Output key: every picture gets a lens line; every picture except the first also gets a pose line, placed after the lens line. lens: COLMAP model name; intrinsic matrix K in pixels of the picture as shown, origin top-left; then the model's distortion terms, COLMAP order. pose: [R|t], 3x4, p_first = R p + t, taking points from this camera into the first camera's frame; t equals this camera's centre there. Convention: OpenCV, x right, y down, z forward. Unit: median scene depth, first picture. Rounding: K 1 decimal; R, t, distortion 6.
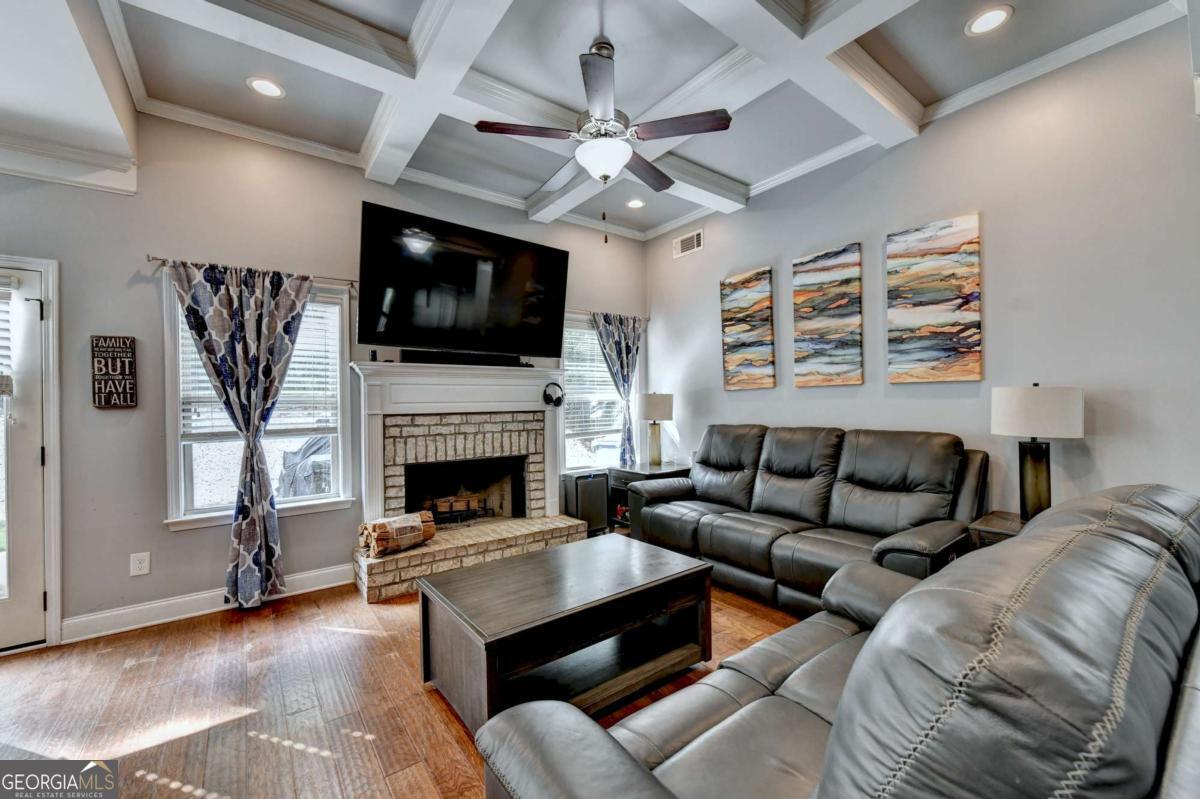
lens RADIAL K [[480.0, 0, 604.5], [0, 480.0, 400.6], [0, 0, 1]] dist [-0.006320, 0.000073]
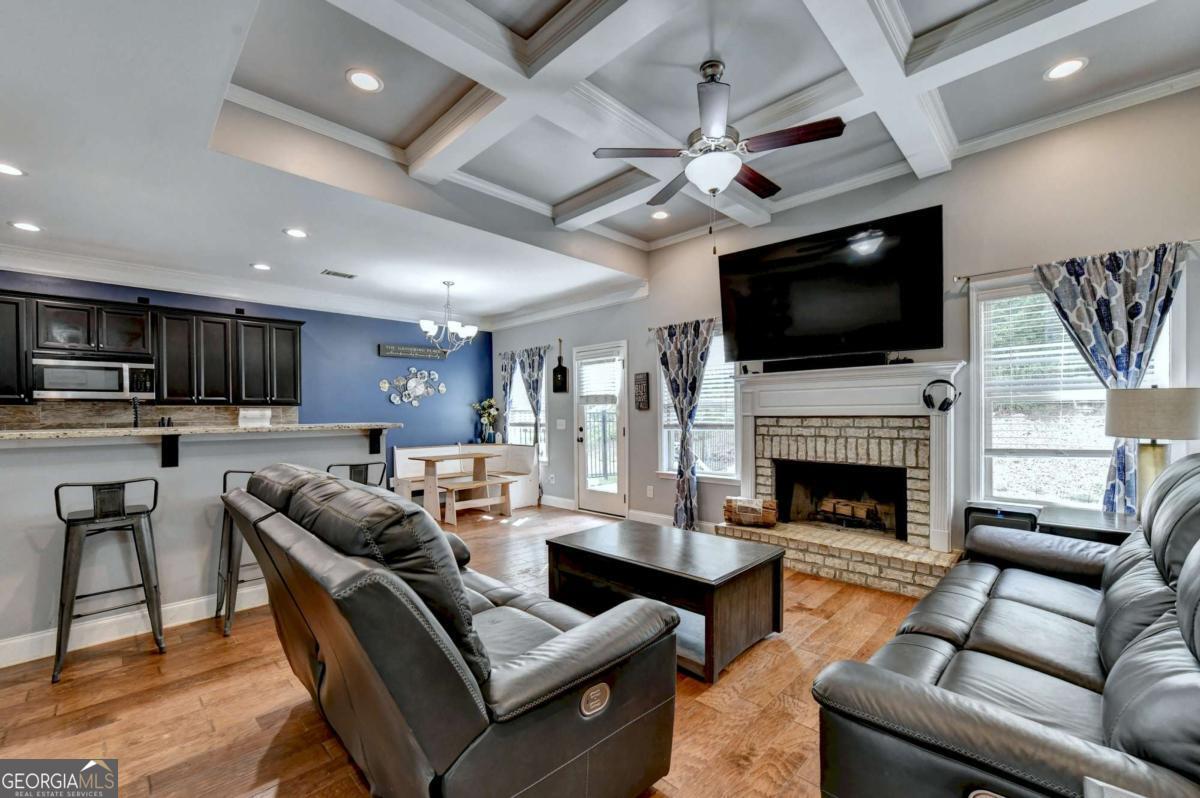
lens RADIAL K [[480.6, 0, 607.1], [0, 480.6, 419.0], [0, 0, 1]] dist [-0.005473, -0.001170]
pose [[0.155063, 0.025217, -0.987583, 0.662482], [0.011082, 0.999567, 0.027263, -0.001286], [0.987842, -0.015172, 0.154716, 0.402540]]
